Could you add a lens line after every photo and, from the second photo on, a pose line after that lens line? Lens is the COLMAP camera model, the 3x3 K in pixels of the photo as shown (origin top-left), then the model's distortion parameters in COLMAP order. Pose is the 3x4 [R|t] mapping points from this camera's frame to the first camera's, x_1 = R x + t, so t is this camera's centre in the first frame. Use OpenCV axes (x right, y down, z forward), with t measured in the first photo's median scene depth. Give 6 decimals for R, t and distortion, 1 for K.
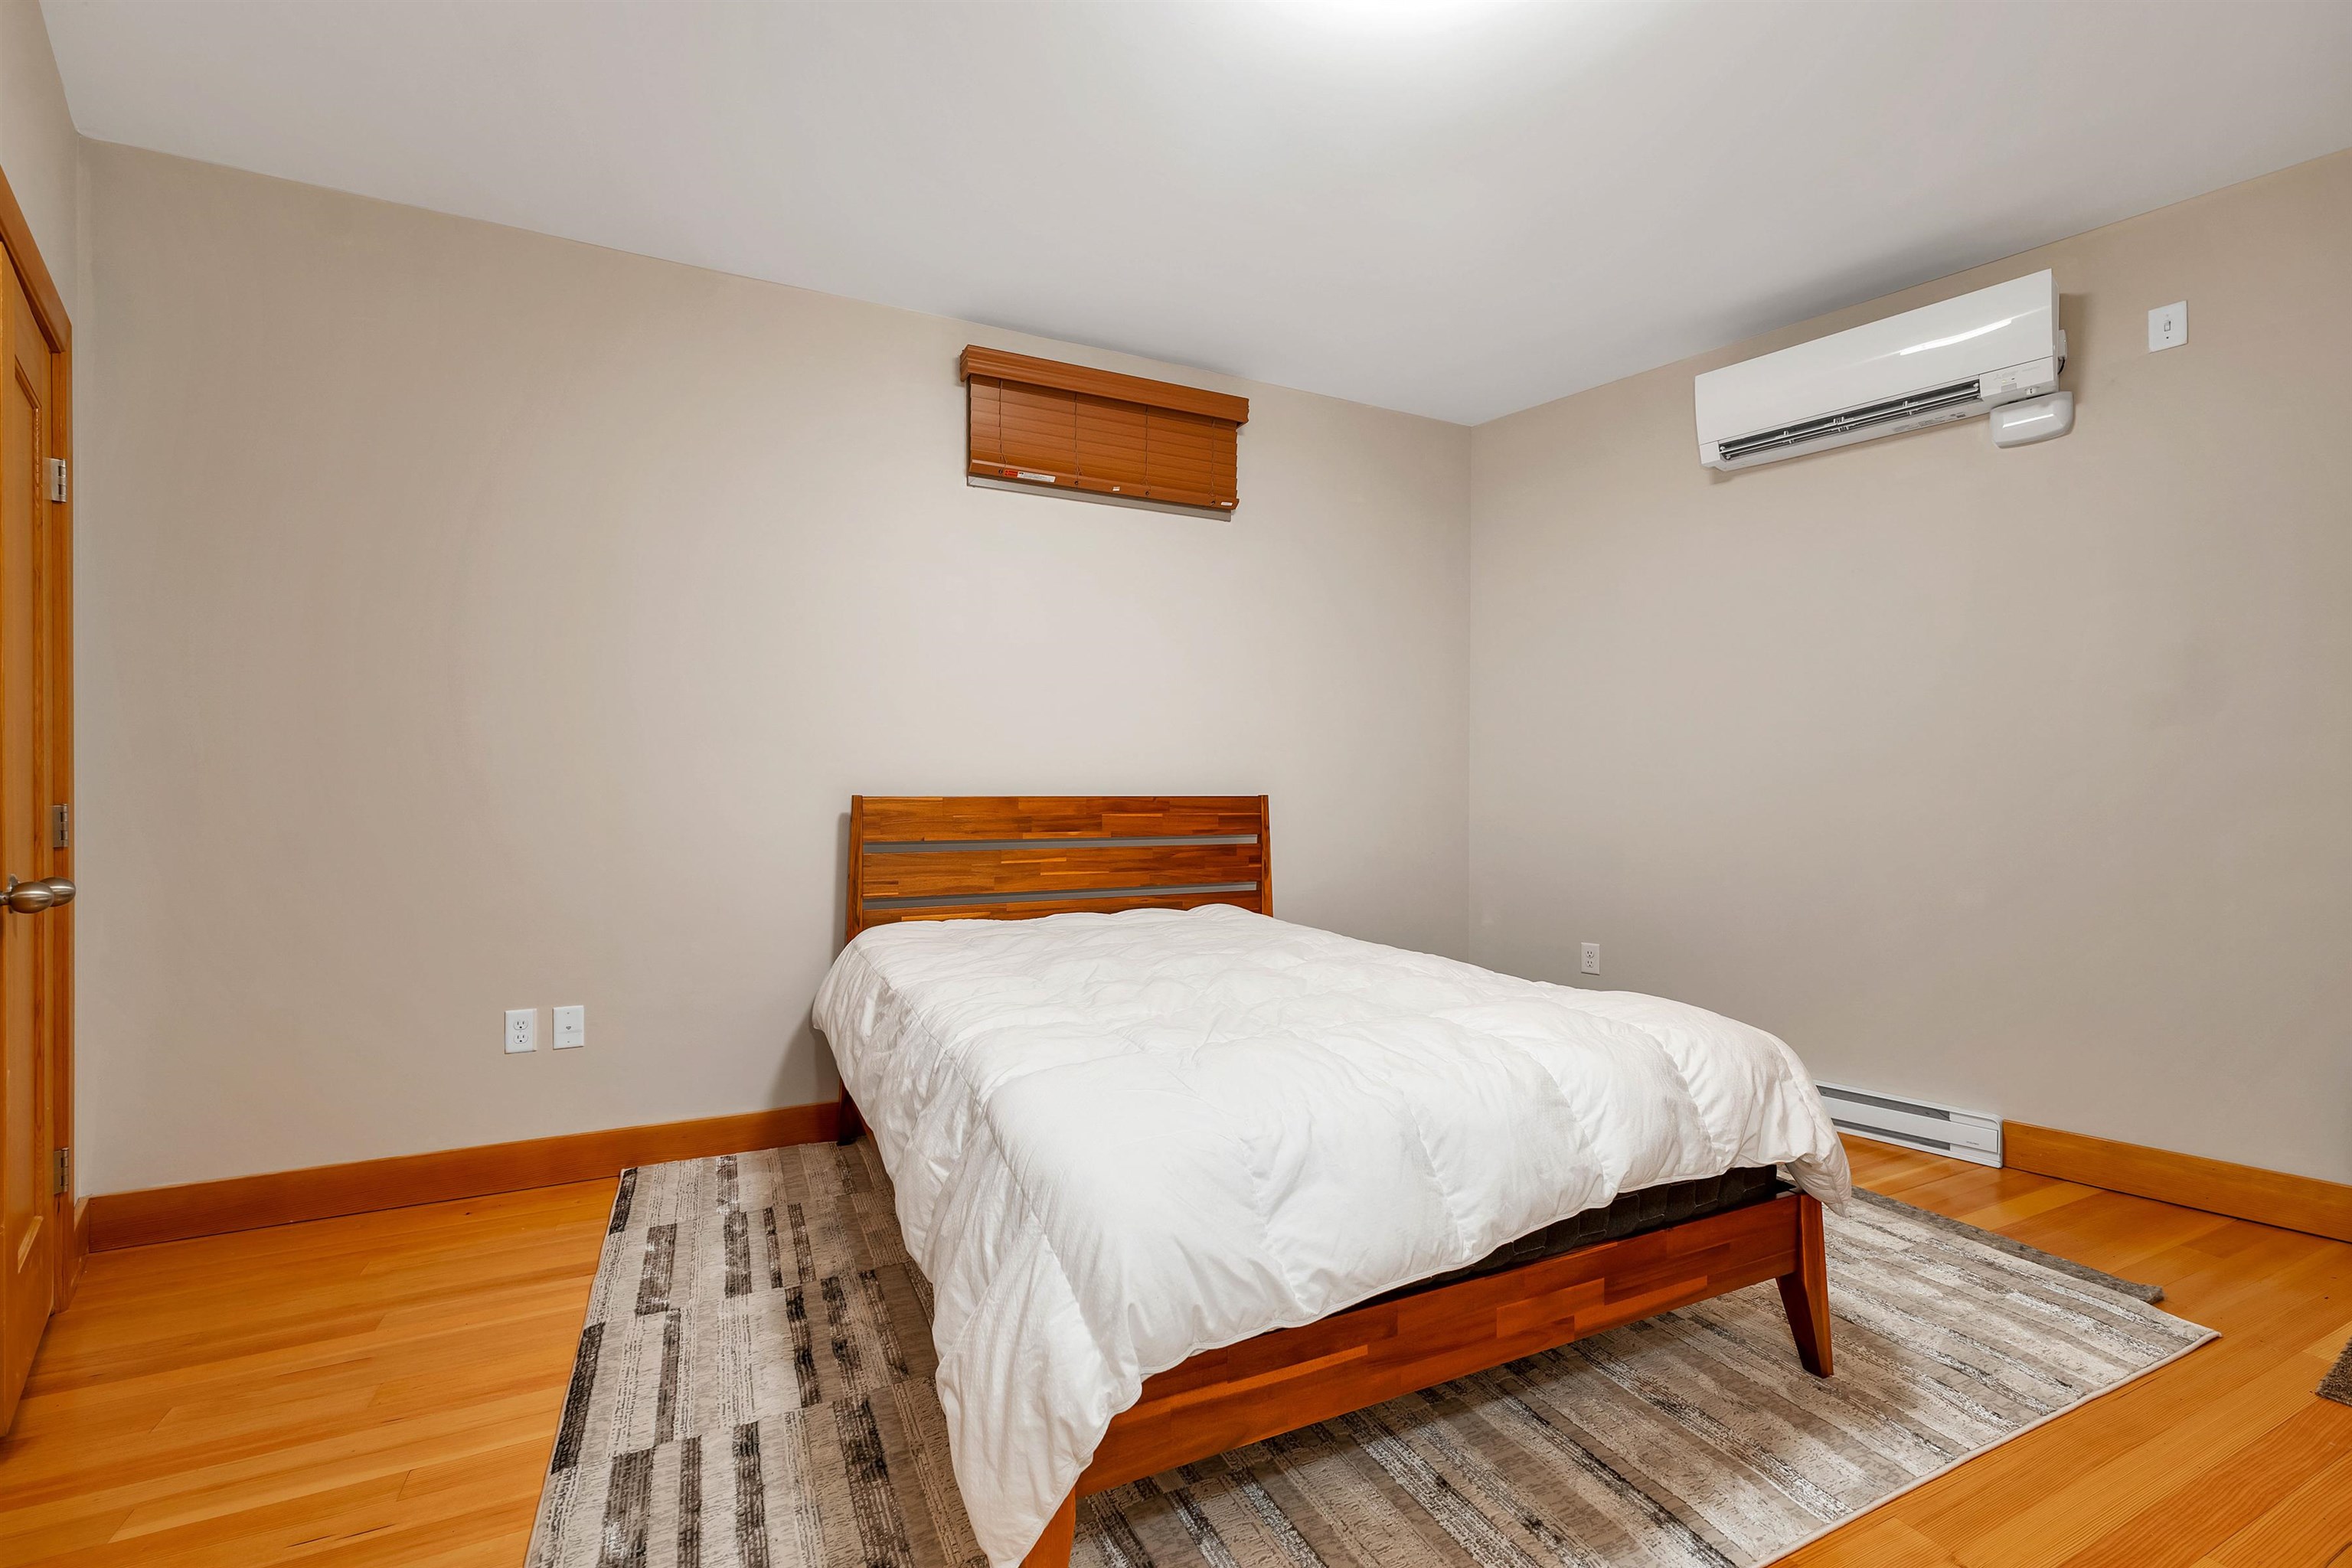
lens RADIAL K [[967.6, 0, 1170.5], [0, 967.6, 795.0], [0, 0, 1]] dist [0.006546, -0.000090]
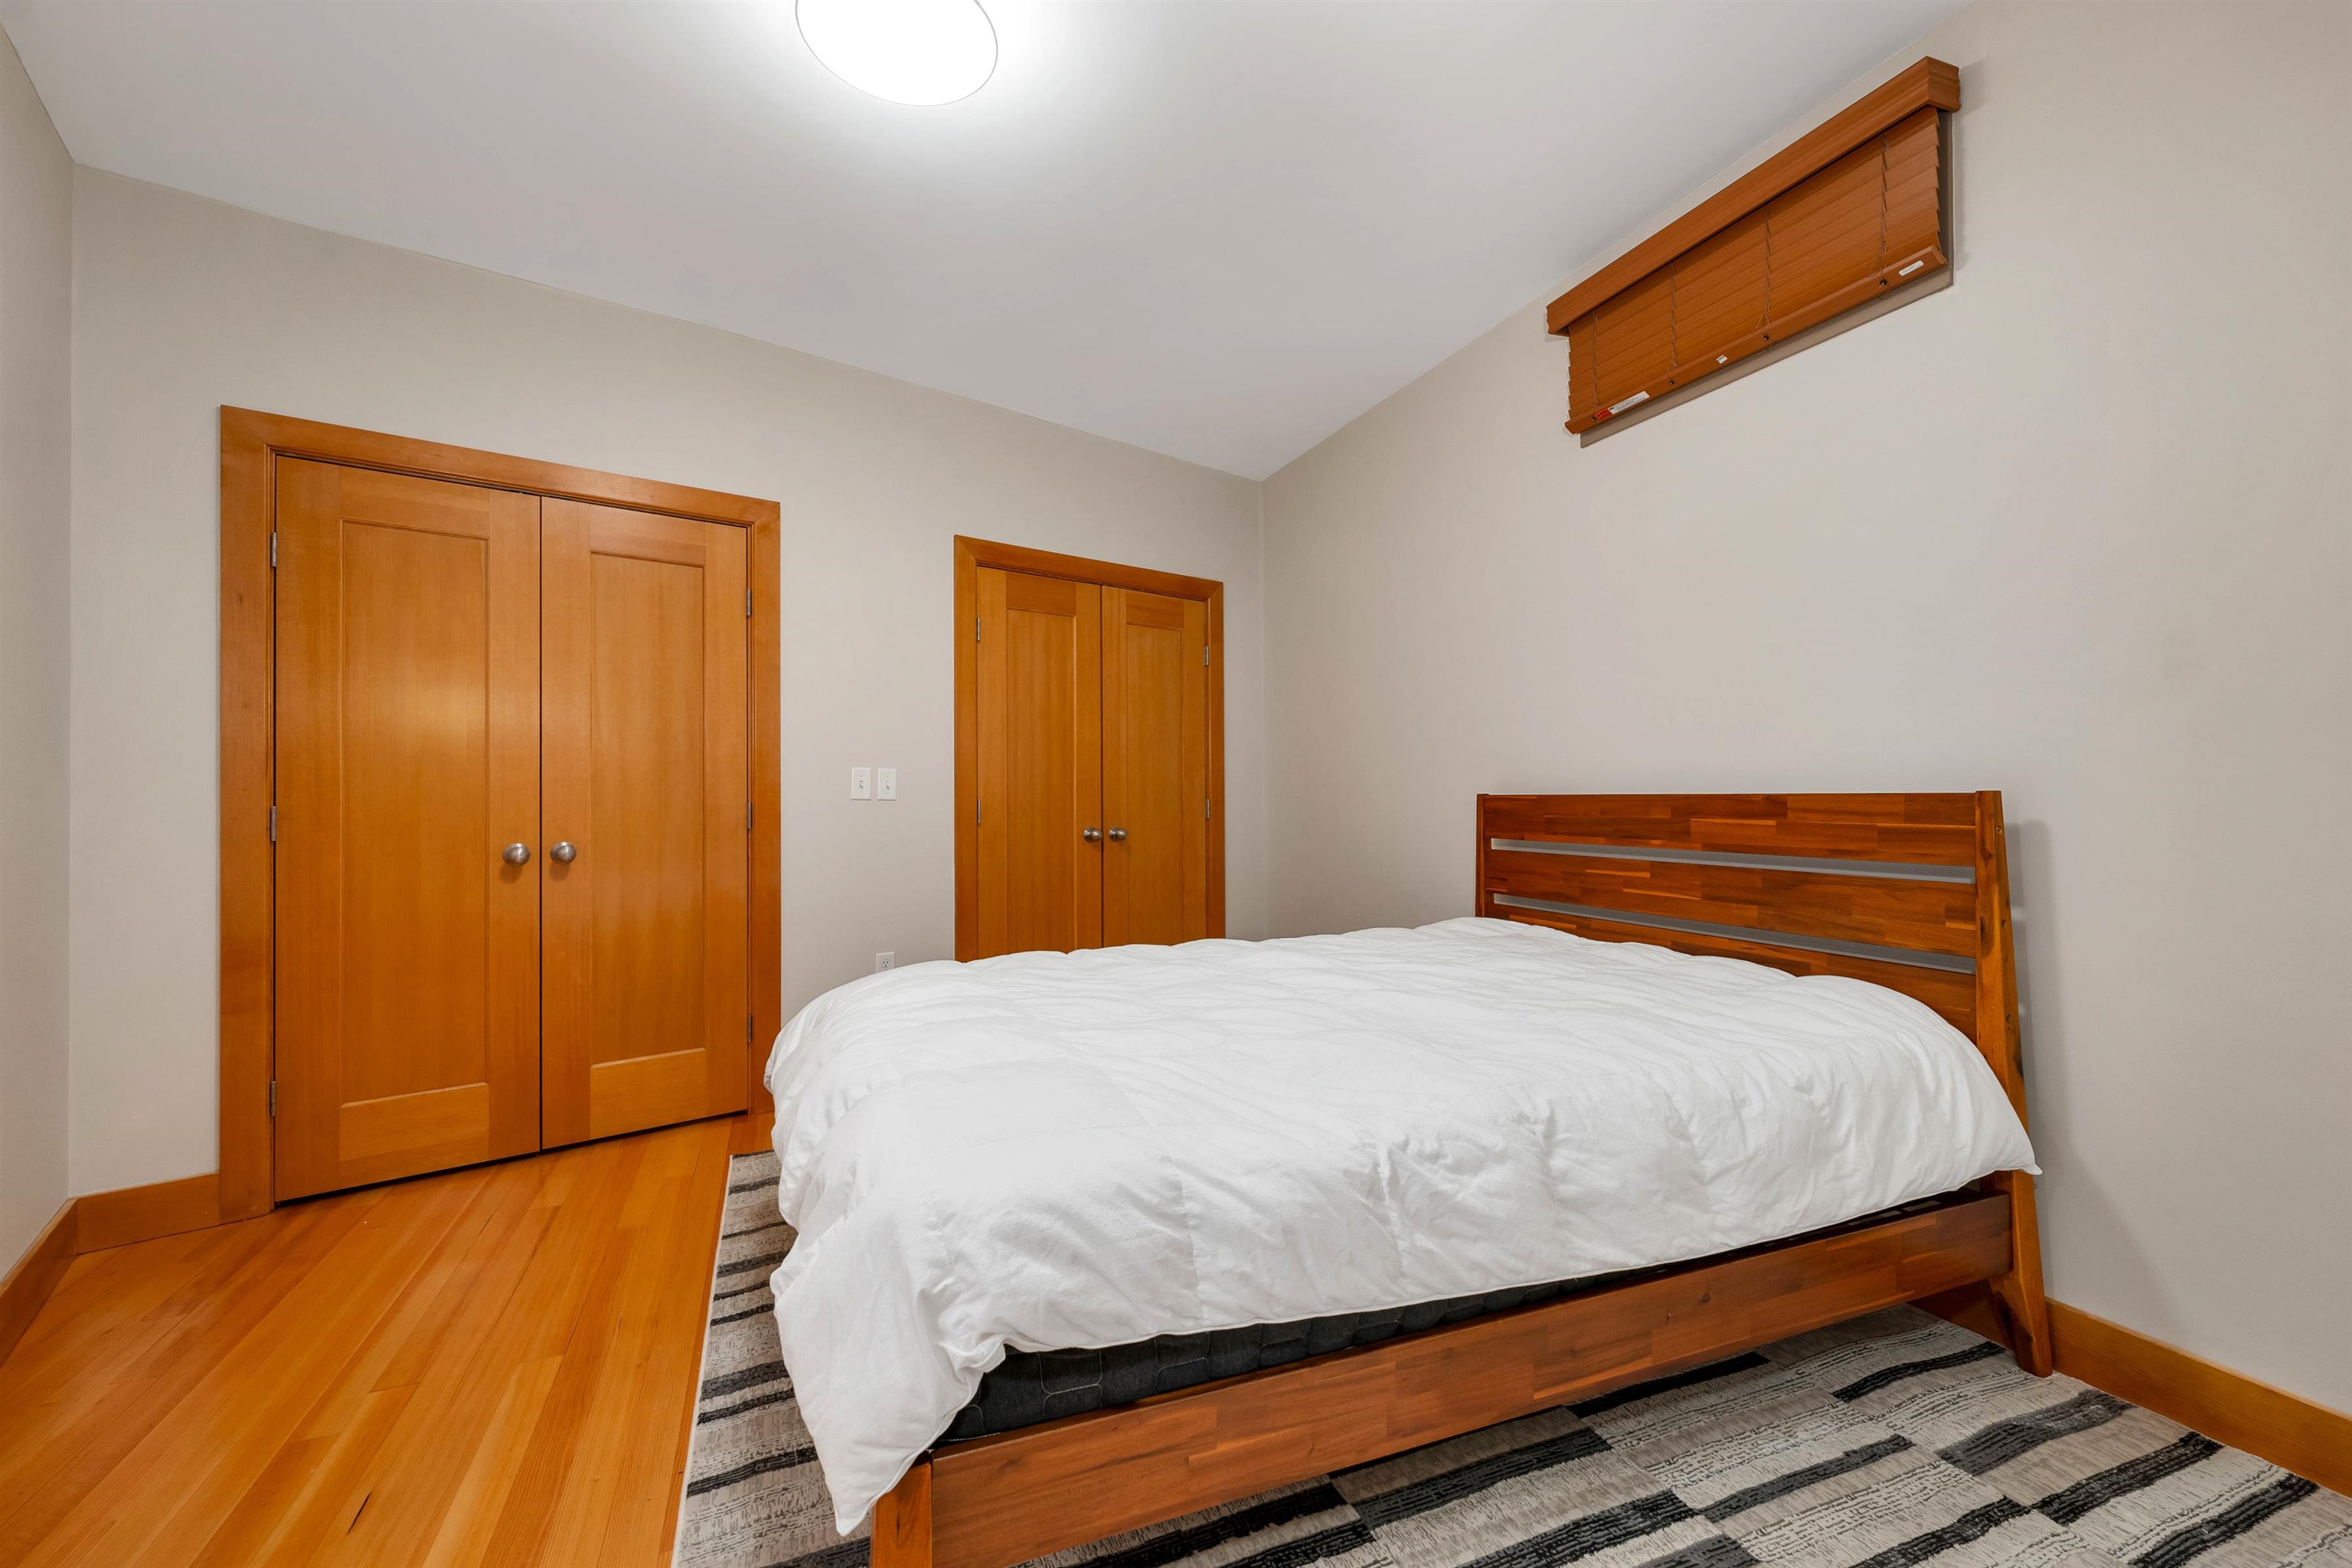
lens RADIAL K [[967.6, 0, 1170.5], [0, 967.6, 795.0], [0, 0, 1]] dist [0.006546, -0.000090]
pose [[0.008911, -0.002277, -0.999958, 0.644257], [0.003422, 0.999992, -0.002247, 0.001973], [0.999954, -0.003402, 0.008919, 0.590624]]
